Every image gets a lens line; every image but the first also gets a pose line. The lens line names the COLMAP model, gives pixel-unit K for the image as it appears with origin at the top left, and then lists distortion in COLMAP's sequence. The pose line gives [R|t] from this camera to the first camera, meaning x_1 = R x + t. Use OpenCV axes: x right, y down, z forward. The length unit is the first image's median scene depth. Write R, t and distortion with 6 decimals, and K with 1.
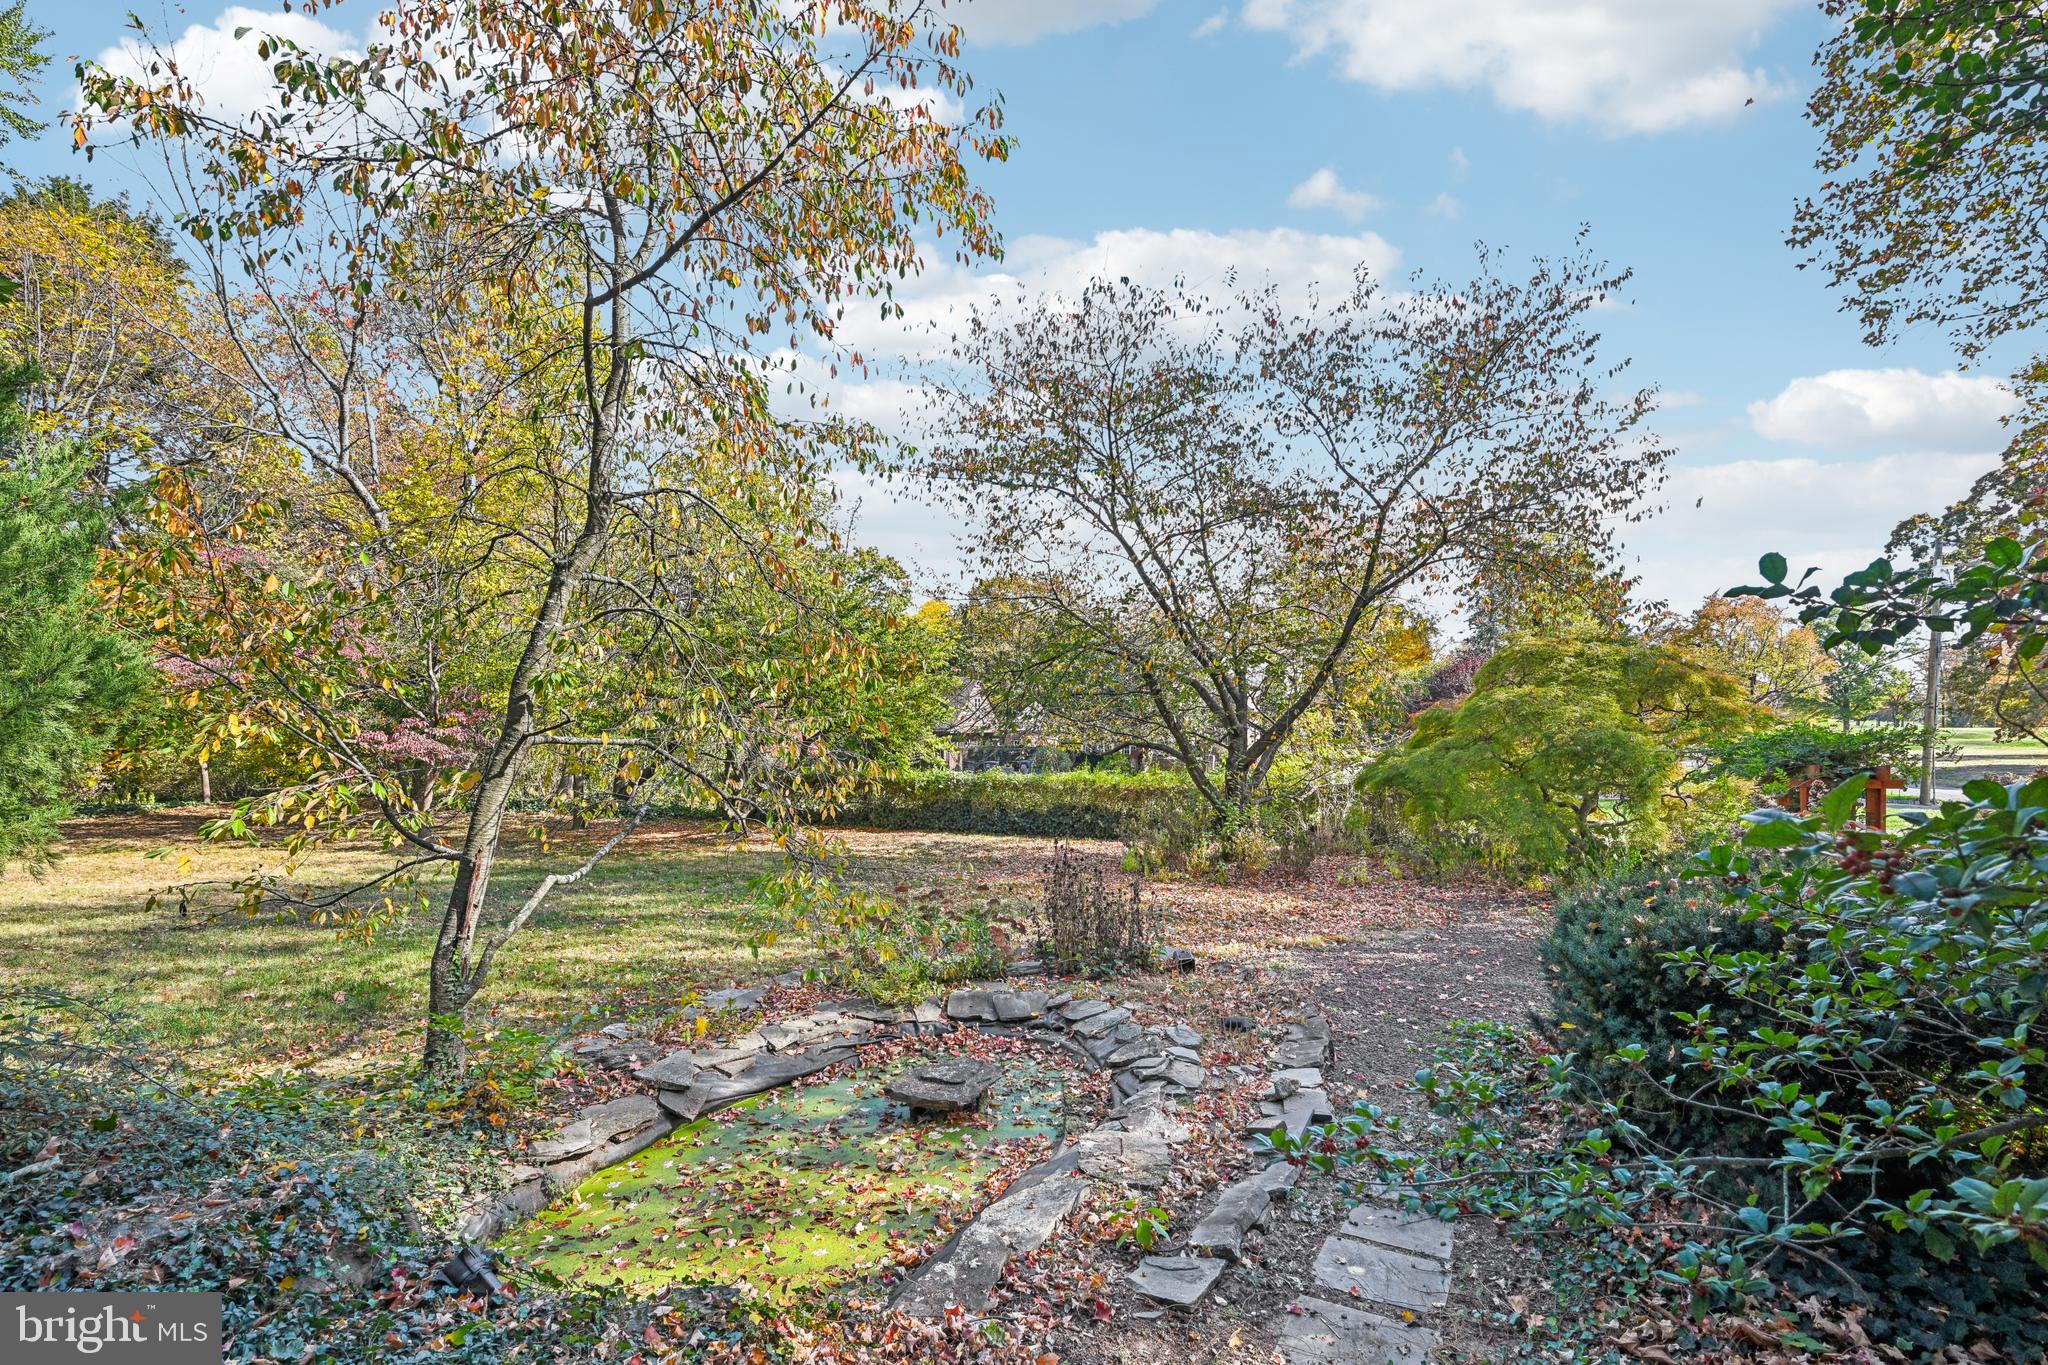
lens RADIAL K [[945.9, 0, 1024.0], [0, 945.9, 682.5], [0, 0, 1]] dist [0.000190, 0.000028]
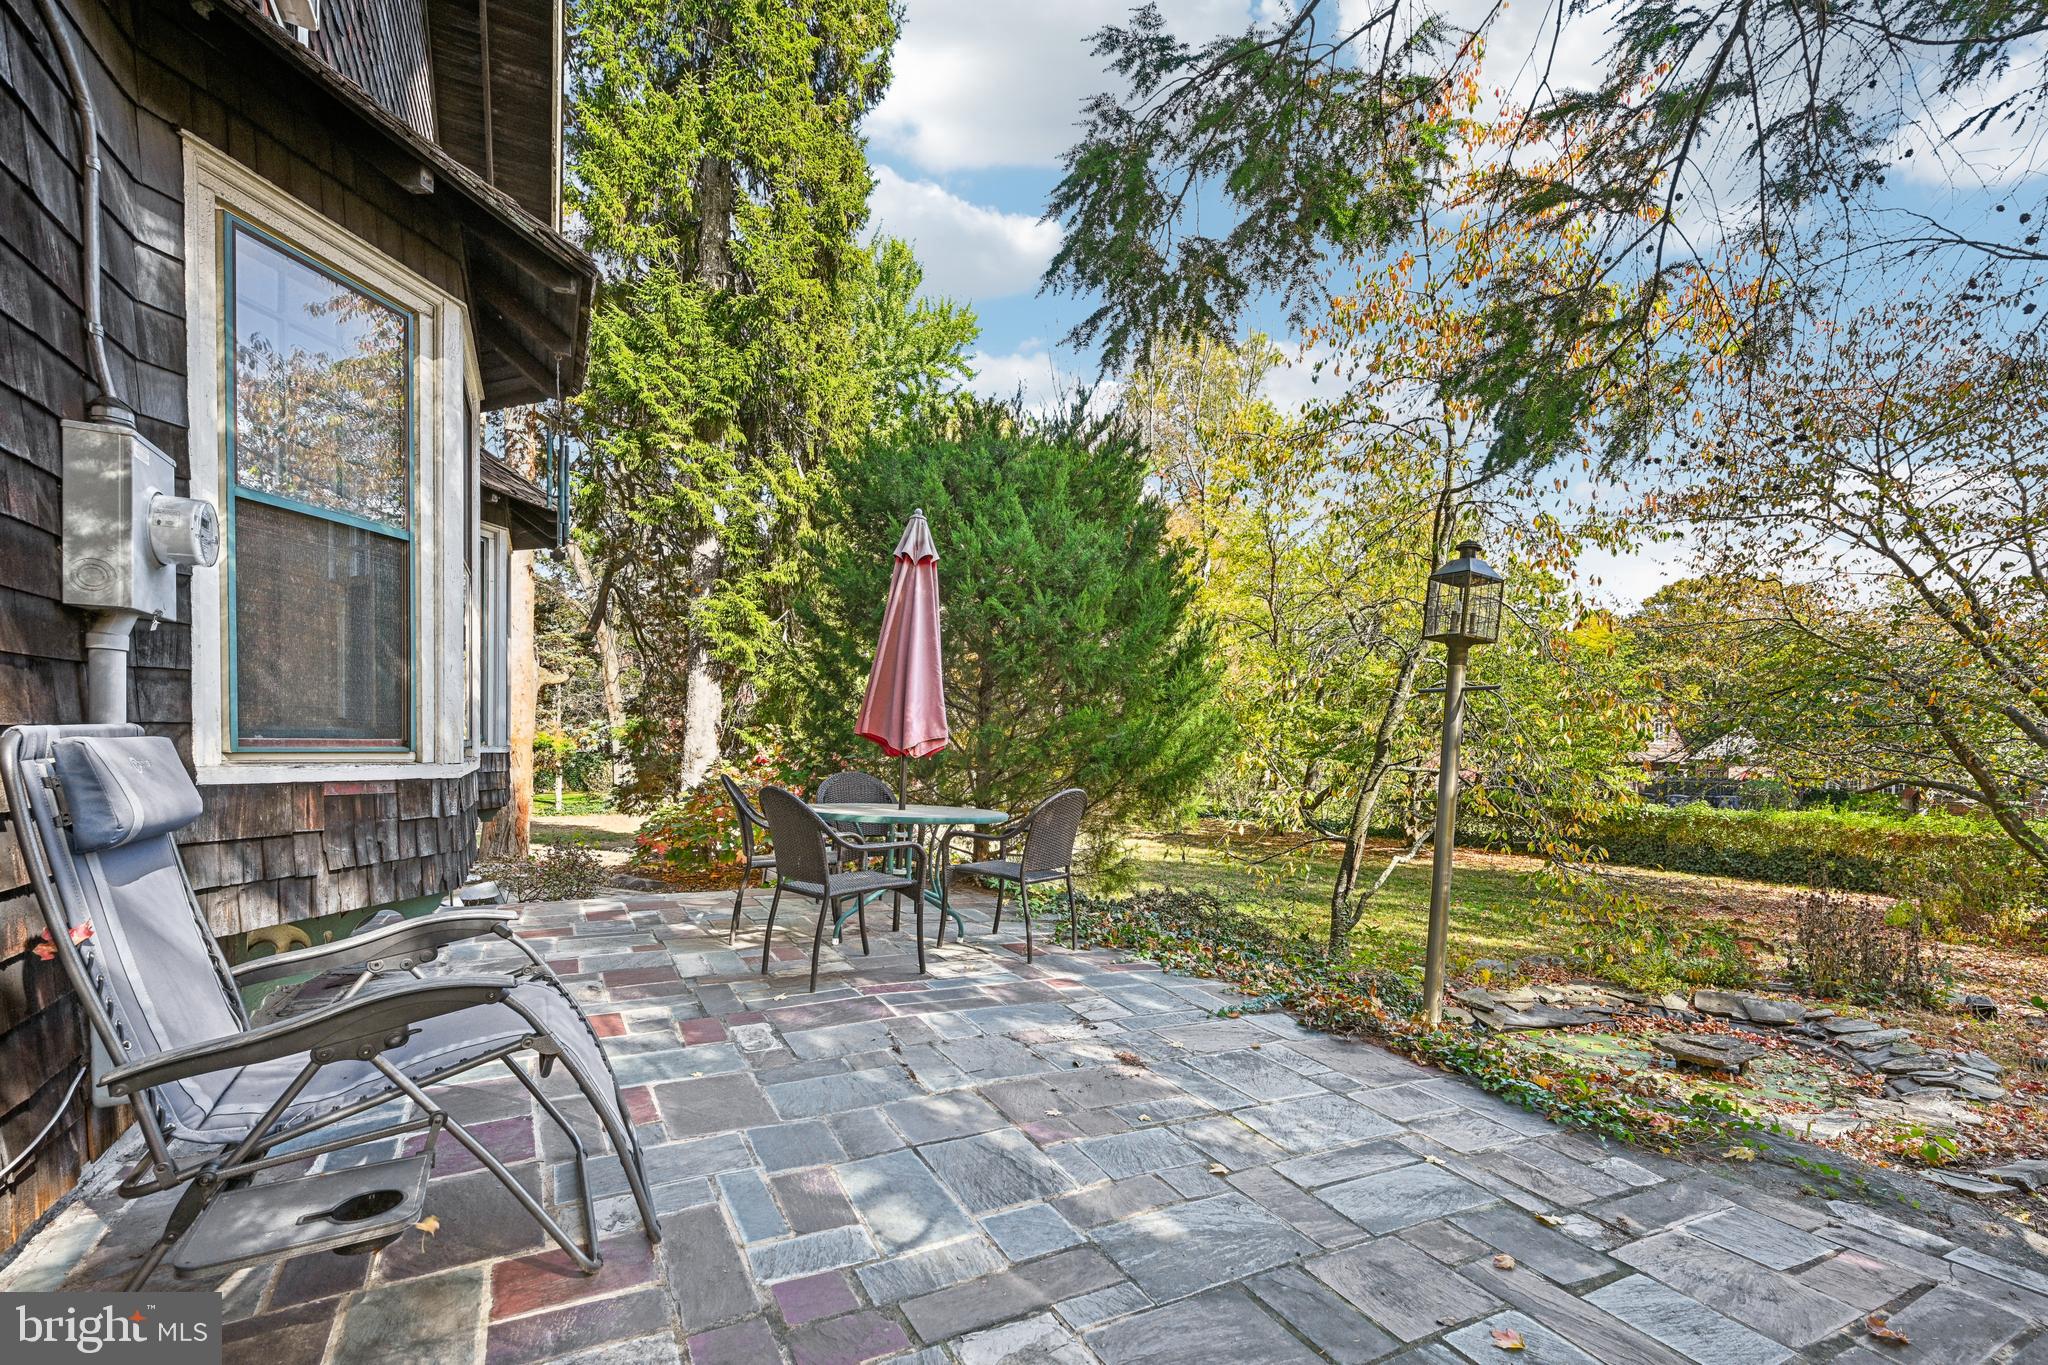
lens RADIAL K [[941.1, 0, 1020.4], [0, 941.1, 734.1], [0, 0, 1]] dist [0.002114, 0.000657]
pose [[0.805511, 0.005503, -0.592555, -0.063197], [0.013152, 0.999545, 0.027161, -0.031666], [0.592435, -0.029672, 0.805072, -0.427302]]
